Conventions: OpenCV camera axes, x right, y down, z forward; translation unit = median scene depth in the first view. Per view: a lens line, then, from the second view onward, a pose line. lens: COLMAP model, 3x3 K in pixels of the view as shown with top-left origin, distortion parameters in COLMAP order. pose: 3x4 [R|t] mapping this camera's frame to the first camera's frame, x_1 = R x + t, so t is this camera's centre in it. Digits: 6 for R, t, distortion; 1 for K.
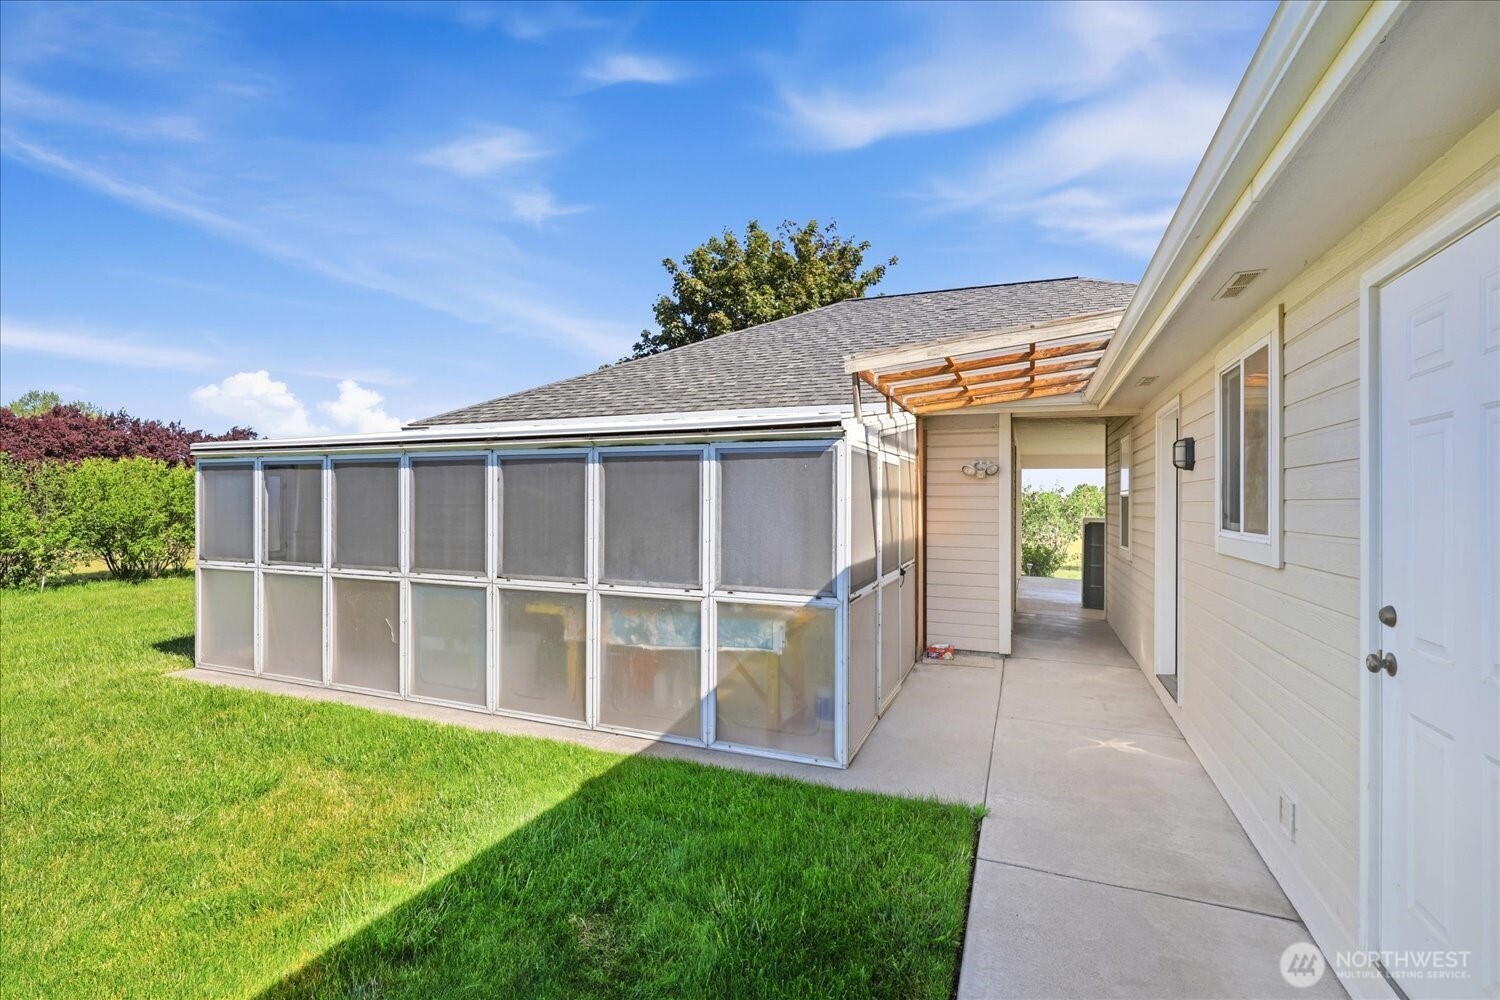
lens RADIAL K [[702.6, 0, 750.0], [0, 702.6, 500.0], [0, 0, 1]] dist [0.017072, -0.000439]
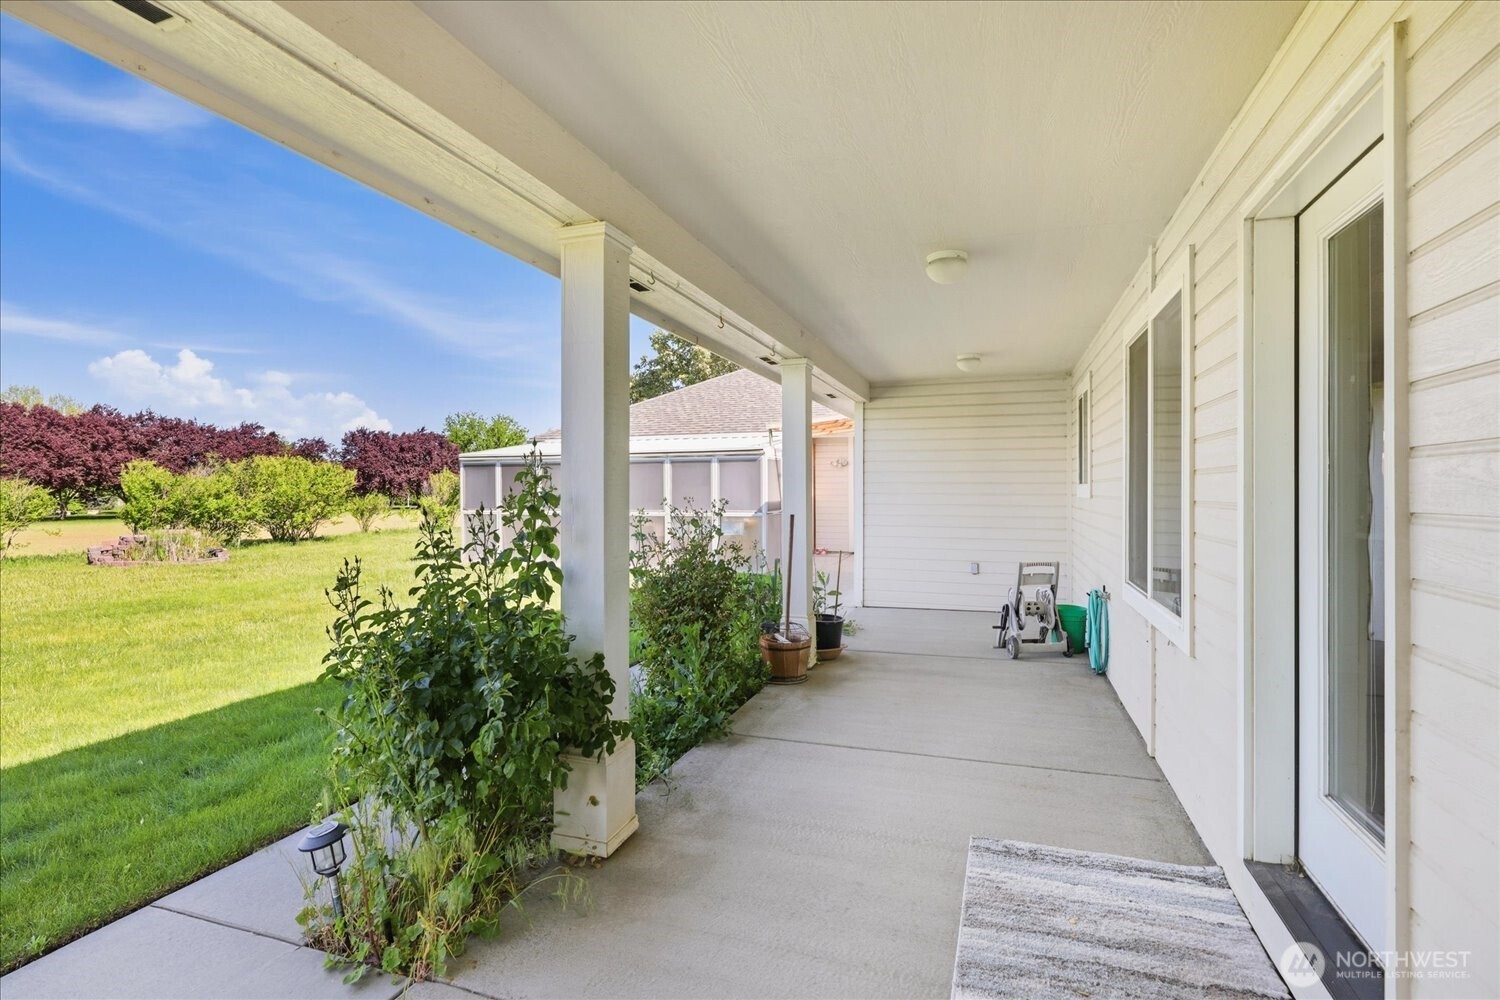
lens RADIAL K [[702.6, 0, 750.0], [0, 702.6, 500.0], [0, 0, 1]] dist [0.017072, -0.000439]
pose [[0.999061, -0.010417, 0.042049, -0.025573], [0.009579, 0.999752, 0.020083, 0.020797], [-0.042248, -0.019662, 0.998914, -1.095265]]
